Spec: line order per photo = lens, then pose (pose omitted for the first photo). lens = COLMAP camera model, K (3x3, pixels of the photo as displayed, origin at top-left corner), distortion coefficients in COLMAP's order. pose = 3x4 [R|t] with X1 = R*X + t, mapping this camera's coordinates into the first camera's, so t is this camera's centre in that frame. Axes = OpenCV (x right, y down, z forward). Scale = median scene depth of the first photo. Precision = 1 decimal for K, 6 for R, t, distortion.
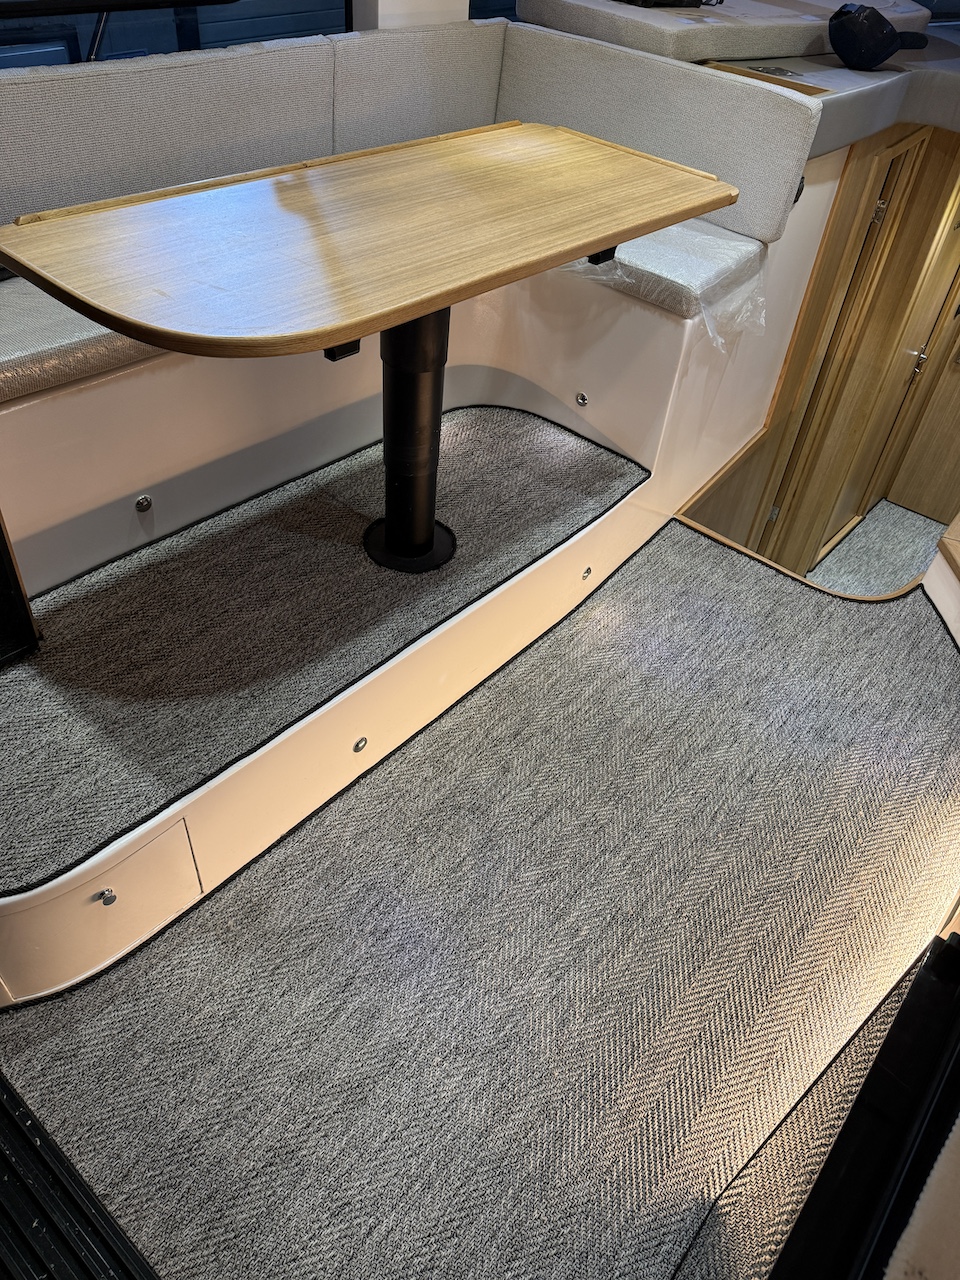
lens RADIAL K [[888.0, 0, 480.0], [0, 888.0, 640.0], [0, 0, 1]] dist [0.059271, -0.000532]
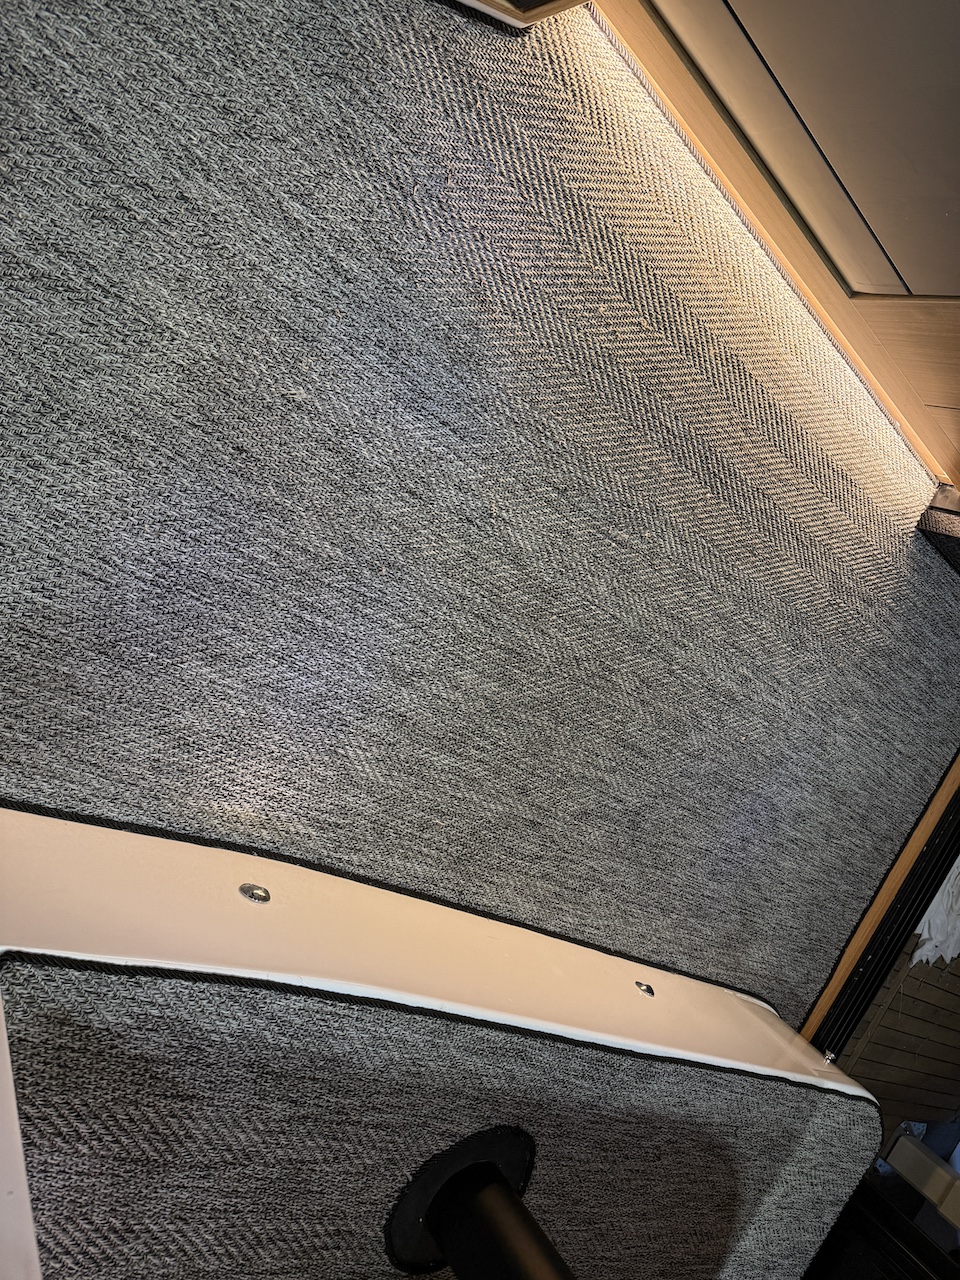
lens RADIAL K [[888.0, 0, 480.0], [0, 888.0, 640.0], [0, 0, 1]] dist [0.059271, -0.000532]
pose [[-0.030995, -0.876578, -0.480261, 0.471789], [0.186912, -0.477099, 0.858743, -0.403156], [-0.981888, -0.063150, 0.178631, 0.871961]]
